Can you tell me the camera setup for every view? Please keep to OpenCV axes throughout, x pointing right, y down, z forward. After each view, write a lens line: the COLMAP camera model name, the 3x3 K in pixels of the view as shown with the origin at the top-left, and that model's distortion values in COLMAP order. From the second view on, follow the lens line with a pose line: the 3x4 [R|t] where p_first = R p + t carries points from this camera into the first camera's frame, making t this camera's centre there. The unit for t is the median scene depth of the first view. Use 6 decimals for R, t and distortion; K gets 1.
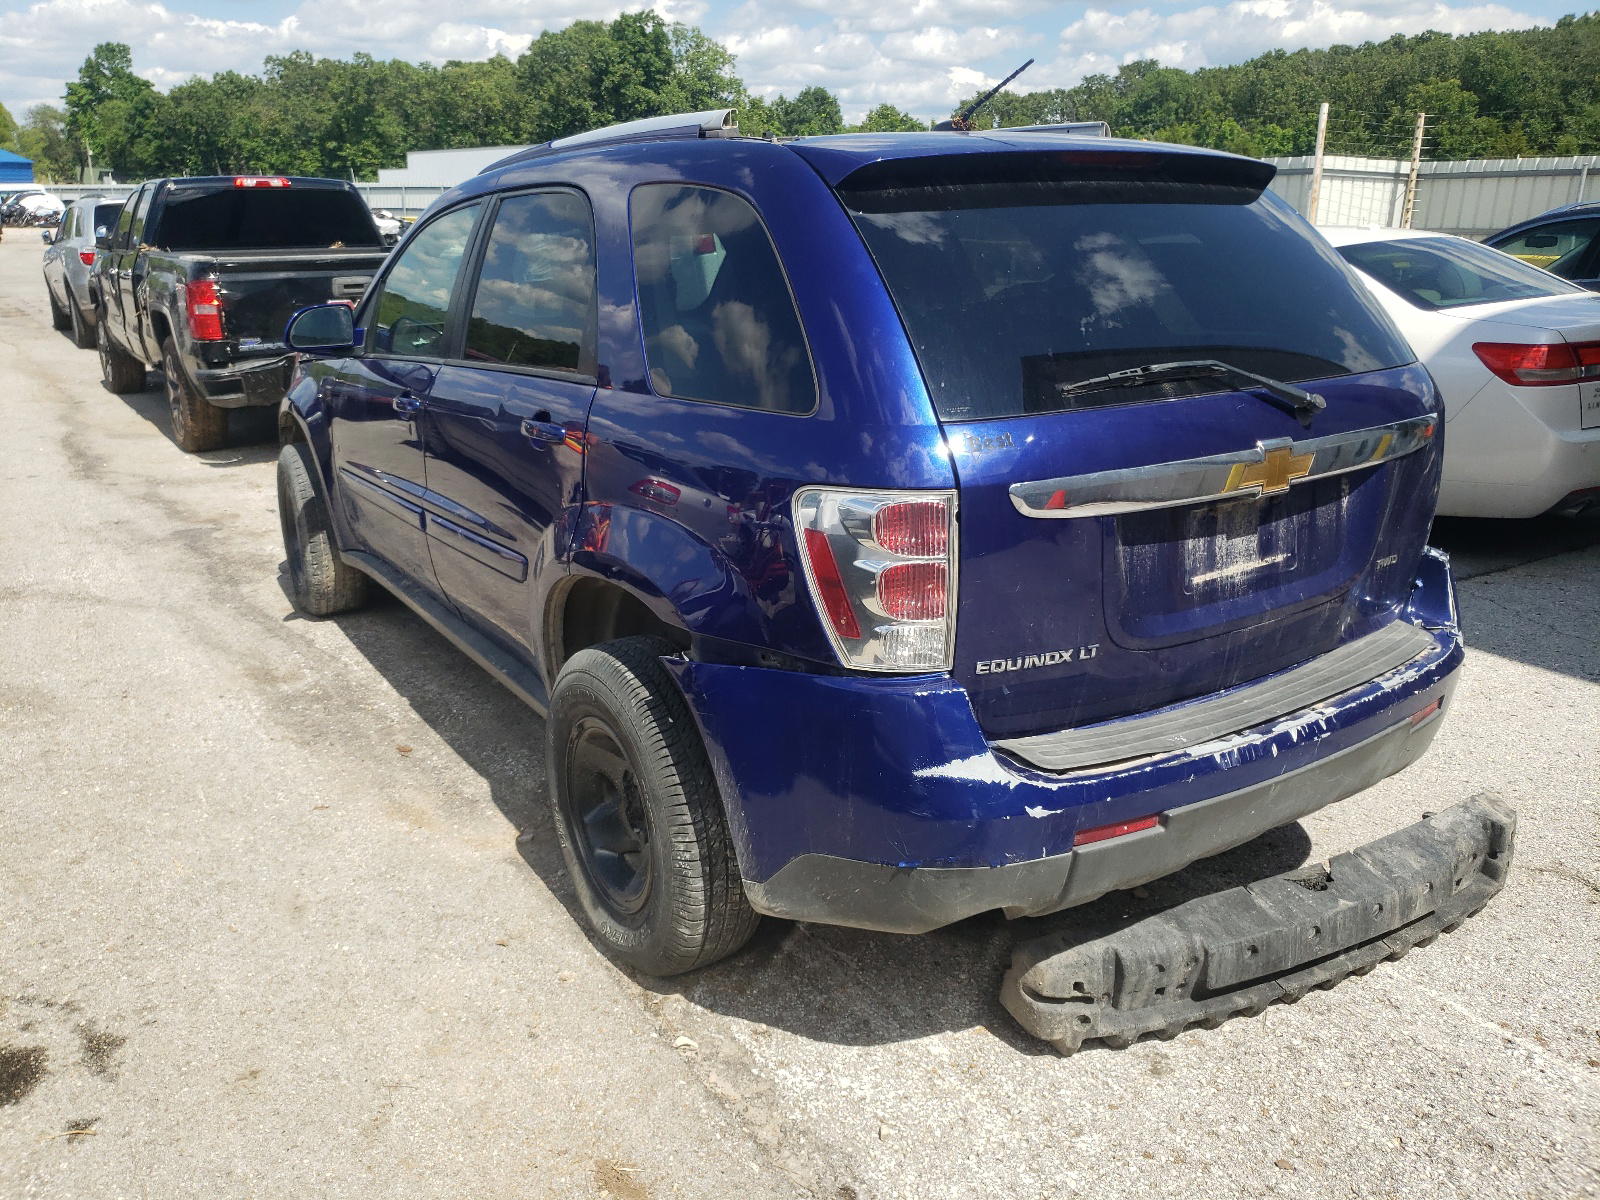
lens RADIAL K [[1286.1, 0, 805.0], [0, 1286.1, 591.9], [0, 0, 1]] dist [0.047700, 0.001681]
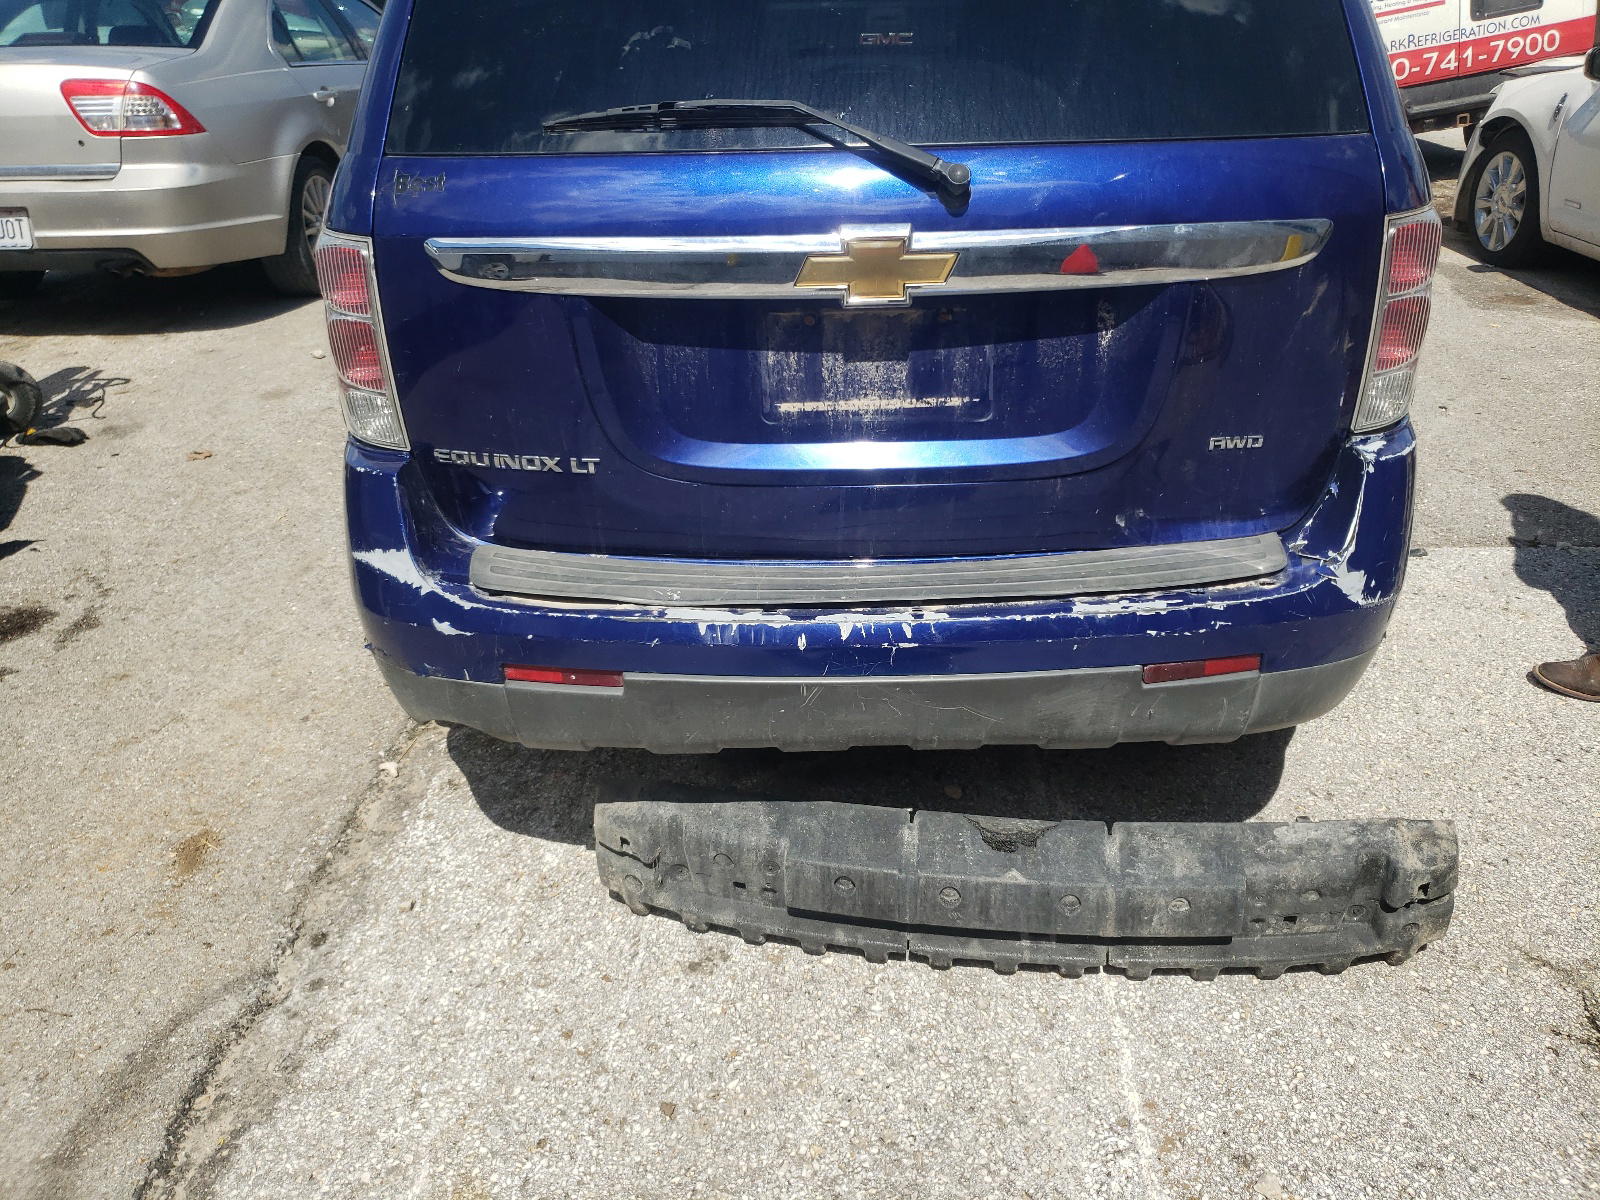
lens RADIAL K [[1286.1, 0, 805.0], [0, 1286.1, 591.9], [0, 0, 1]] dist [0.047700, 0.001681]
pose [[0.820543, 0.243961, -0.516906, 0.728786], [-0.150704, 0.964679, 0.216063, -0.069711], [0.551359, -0.099389, 0.828327, 0.361003]]
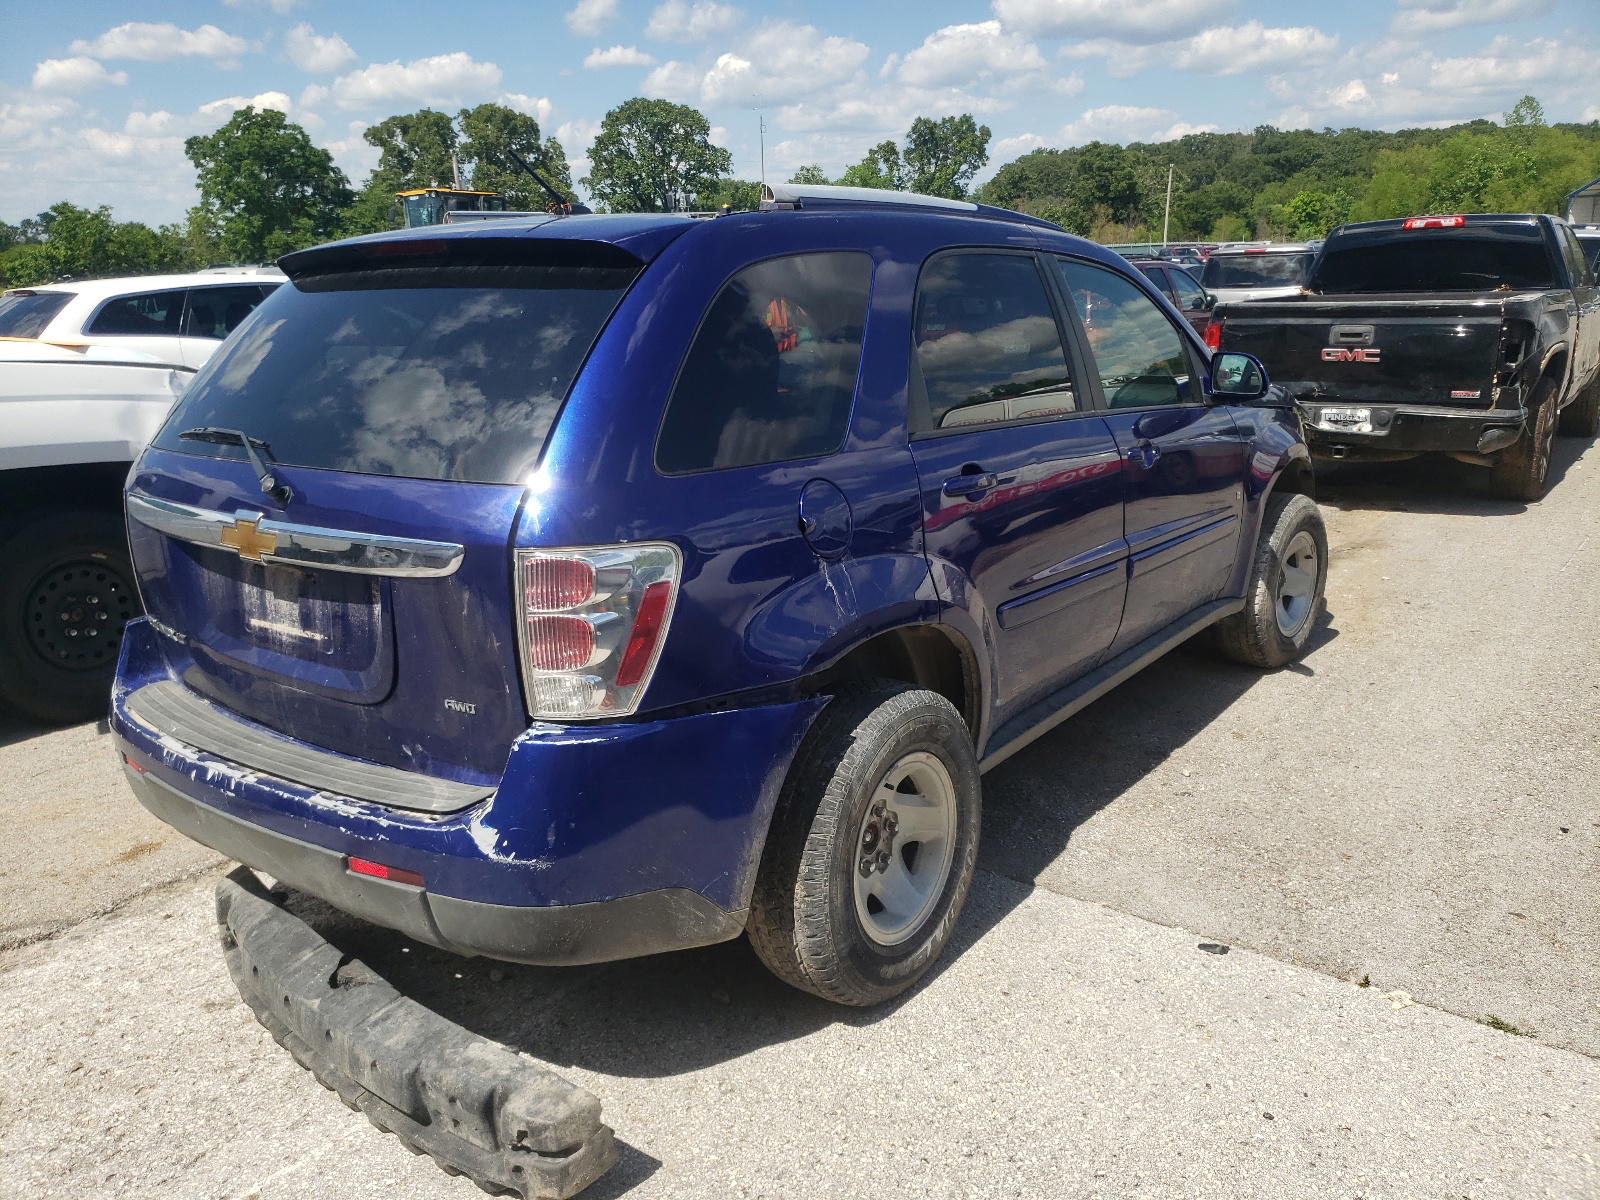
lens RADIAL K [[1293.5, 0, 764.5], [0, 1293.5, 624.8], [0, 0, 1]] dist [0.007578, 0.057933]
pose [[0.290105, 0.249690, -0.923847, 1.478412], [-0.245424, 0.952489, 0.180363, -0.320825], [0.924990, 0.174410, 0.337602, 1.024198]]
